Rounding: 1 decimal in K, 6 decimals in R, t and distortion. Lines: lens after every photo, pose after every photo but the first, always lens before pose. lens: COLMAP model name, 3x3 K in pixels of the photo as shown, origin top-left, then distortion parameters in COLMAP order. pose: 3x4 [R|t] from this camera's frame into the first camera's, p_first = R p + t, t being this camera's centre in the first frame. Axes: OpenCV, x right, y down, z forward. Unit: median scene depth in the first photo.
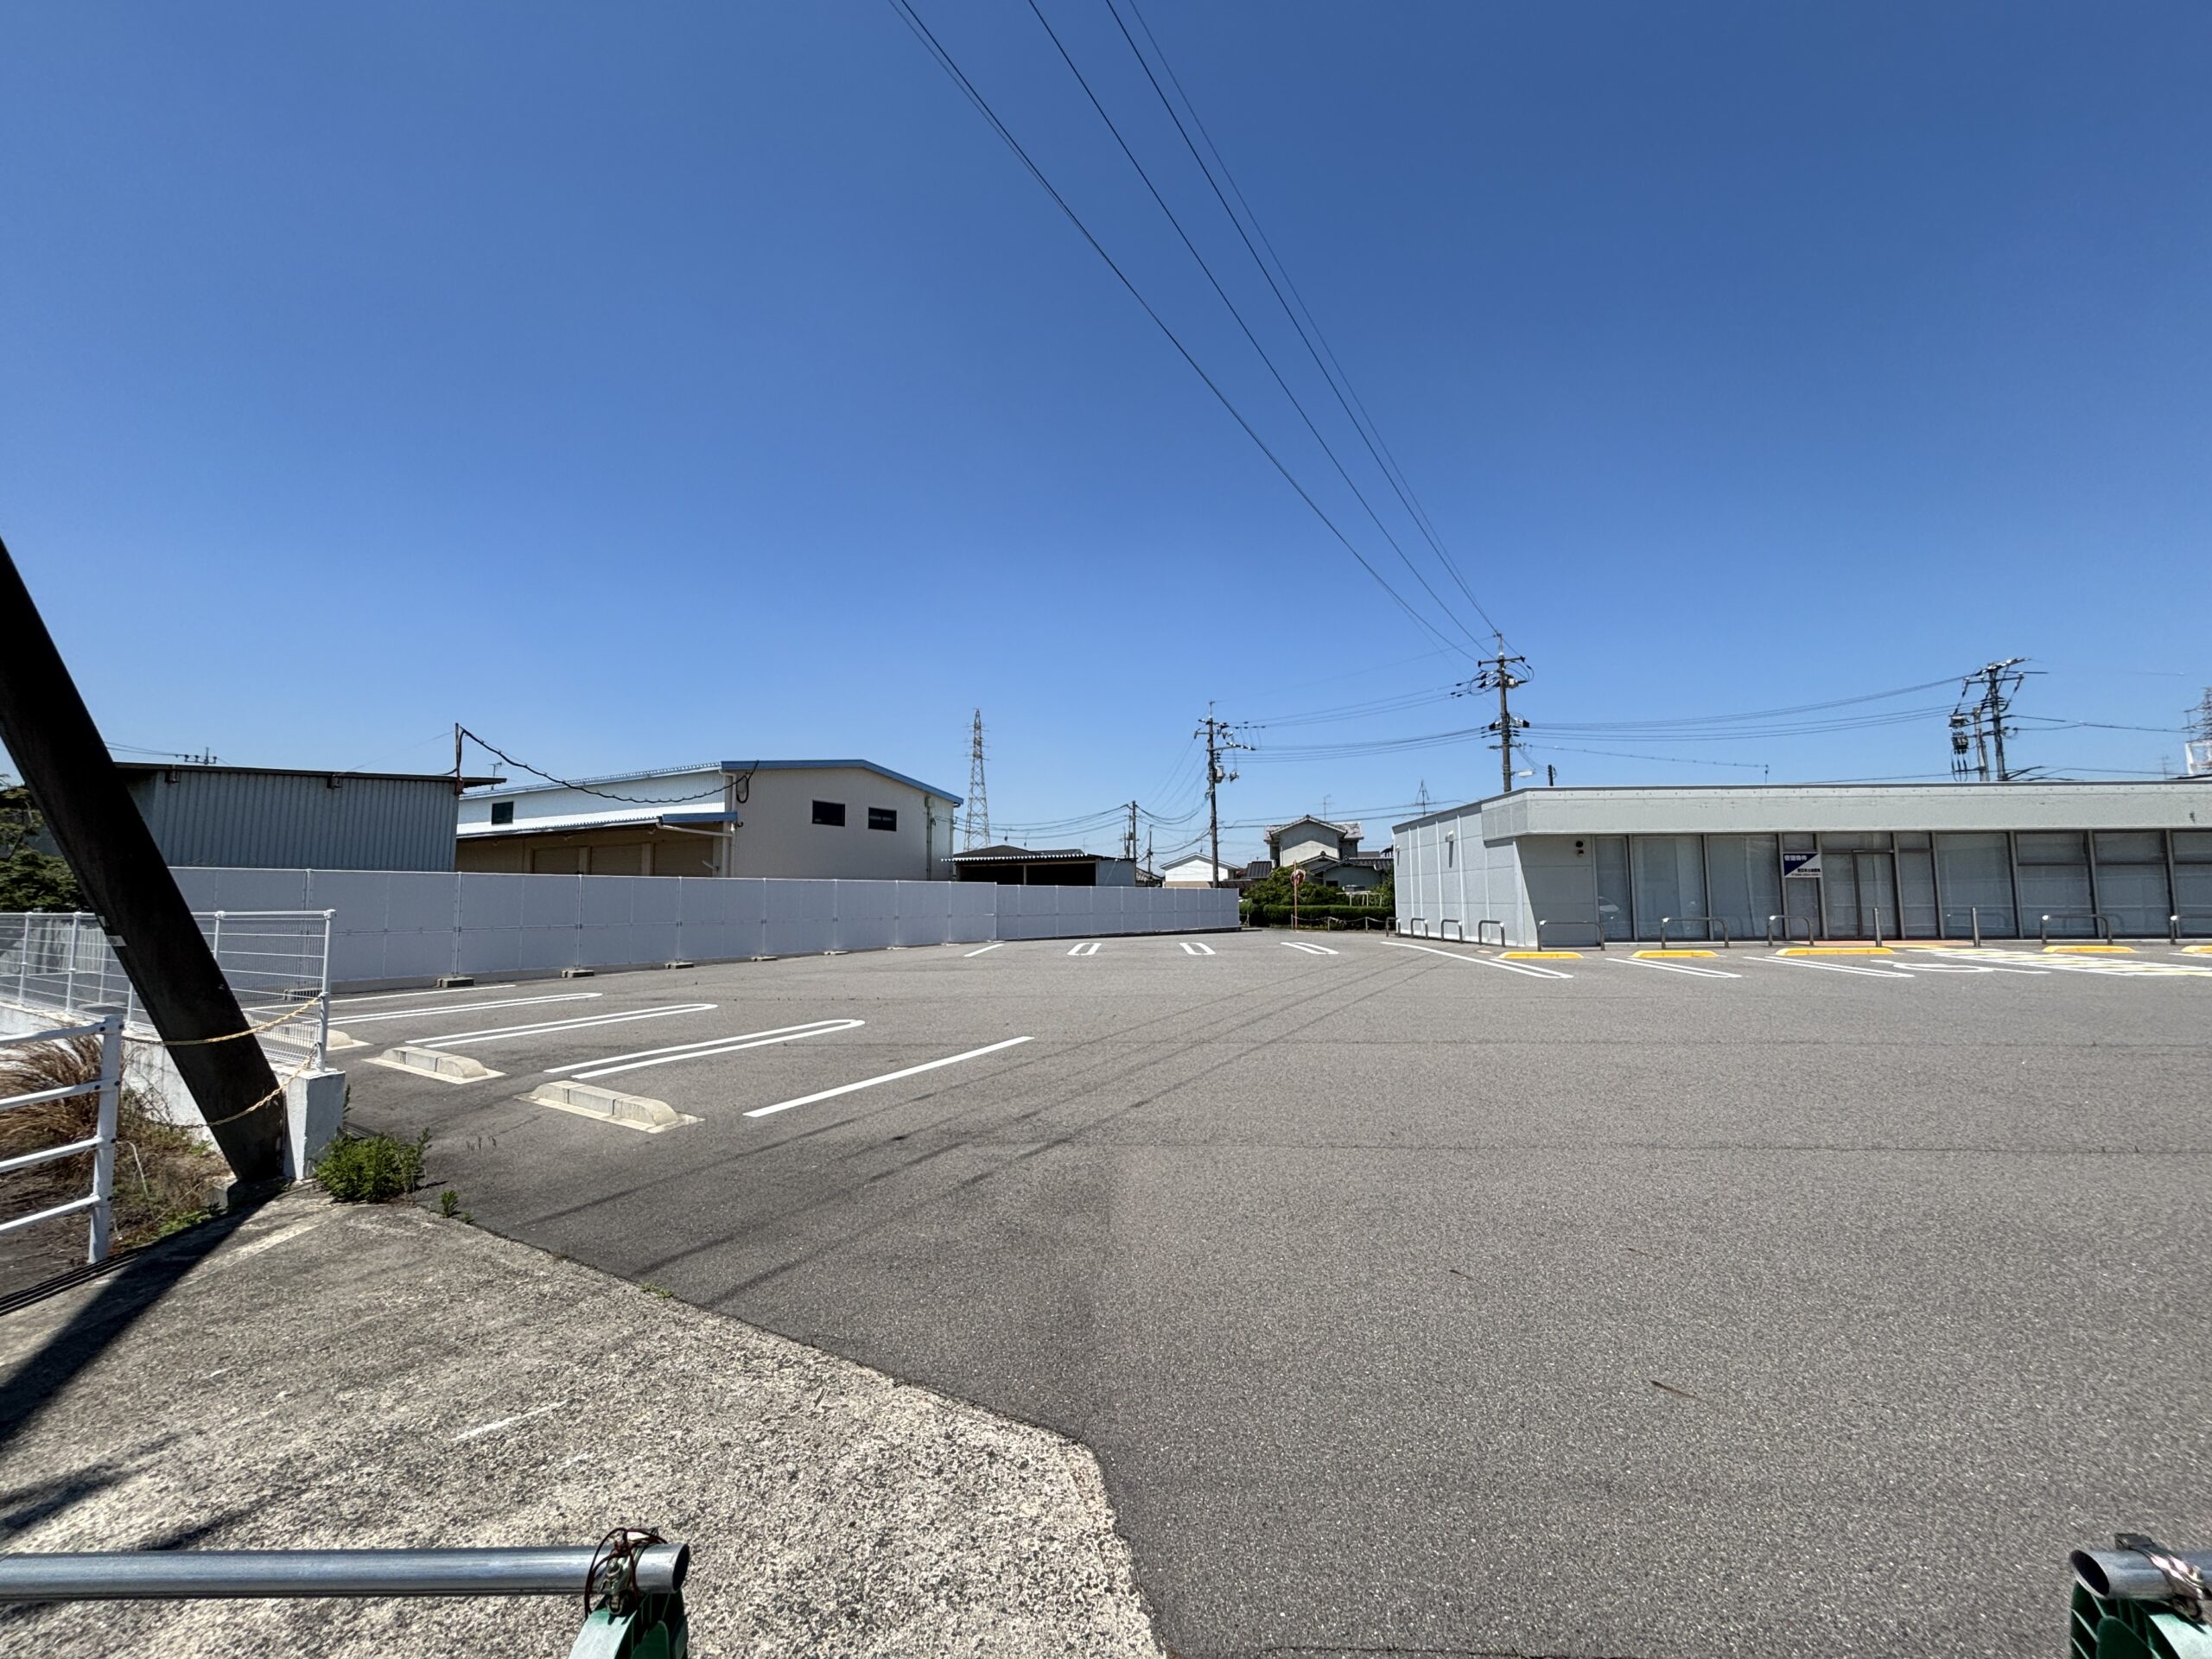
lens RADIAL K [[887.8, 0, 1106.0], [0, 887.8, 829.5], [0, 0, 1]] dist [-0.000915, 0.000218]
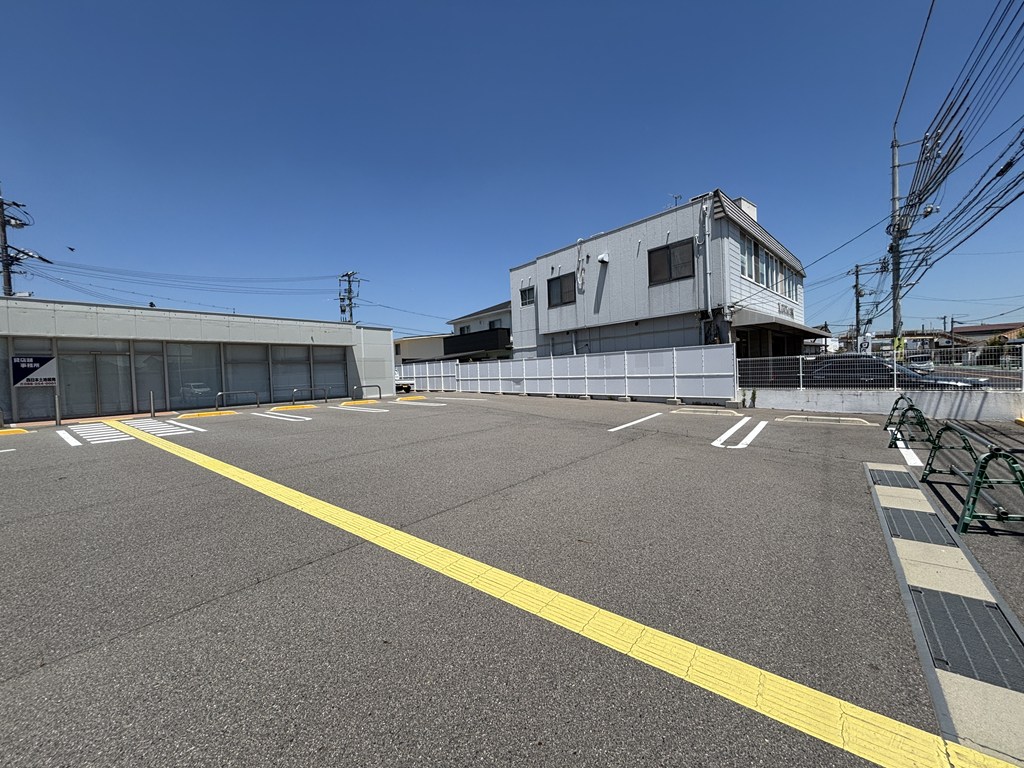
lens RADIAL K [[411.0, 0, 512.0], [0, 411.0, 384.0], [0, 0, 1]] dist [-0.000915, 0.000218]
pose [[0.593541, -0.037585, 0.803926, 0.610538], [-0.030319, 0.997156, 0.069003, 0.007689], [-0.804232, -0.065330, 0.590713, 0.077039]]
